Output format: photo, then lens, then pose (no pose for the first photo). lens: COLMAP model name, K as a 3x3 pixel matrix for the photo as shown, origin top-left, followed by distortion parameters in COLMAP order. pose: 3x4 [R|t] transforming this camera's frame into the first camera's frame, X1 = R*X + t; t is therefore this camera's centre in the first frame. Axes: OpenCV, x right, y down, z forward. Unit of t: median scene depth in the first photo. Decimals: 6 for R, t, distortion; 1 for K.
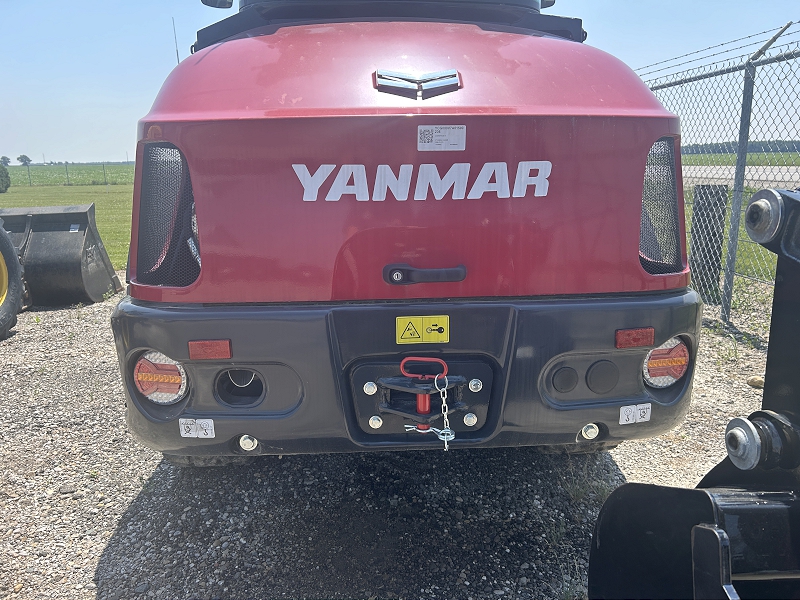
lens RADIAL K [[602.5, 0, 397.0], [0, 602.5, 314.8], [0, 0, 1]] dist [0.010909, -0.001552]
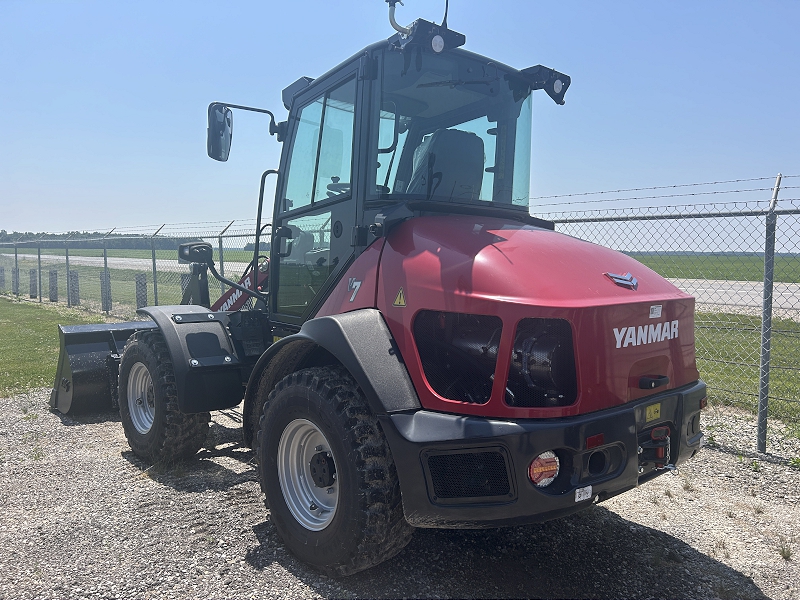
lens RADIAL K [[602.5, 0, 397.0], [0, 602.5, 314.8], [0, 0, 1]] dist [0.010909, -0.001552]
pose [[0.774611, -0.032741, 0.631590, -1.779065], [0.109861, 0.990442, -0.083395, -0.208297], [-0.622823, 0.133986, 0.770804, 0.017462]]
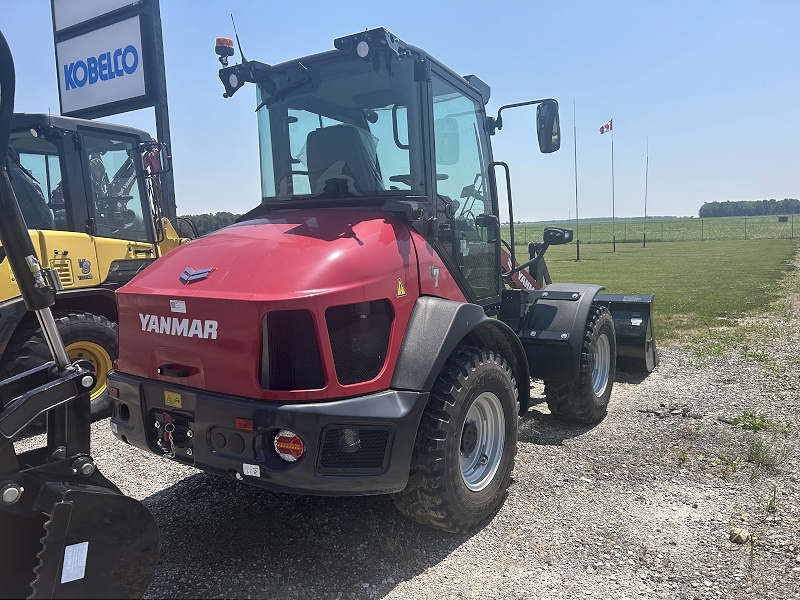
lens RADIAL K [[590.1, 0, 400.0], [0, 590.1, 300.0], [0, 0, 1]] dist [-0.004446, -0.002050]
pose [[0.797412, 0.062742, -0.600165, 1.829403], [-0.126517, 0.989858, -0.064616, -0.275301], [0.590023, 0.127456, 0.797262, -0.143843]]
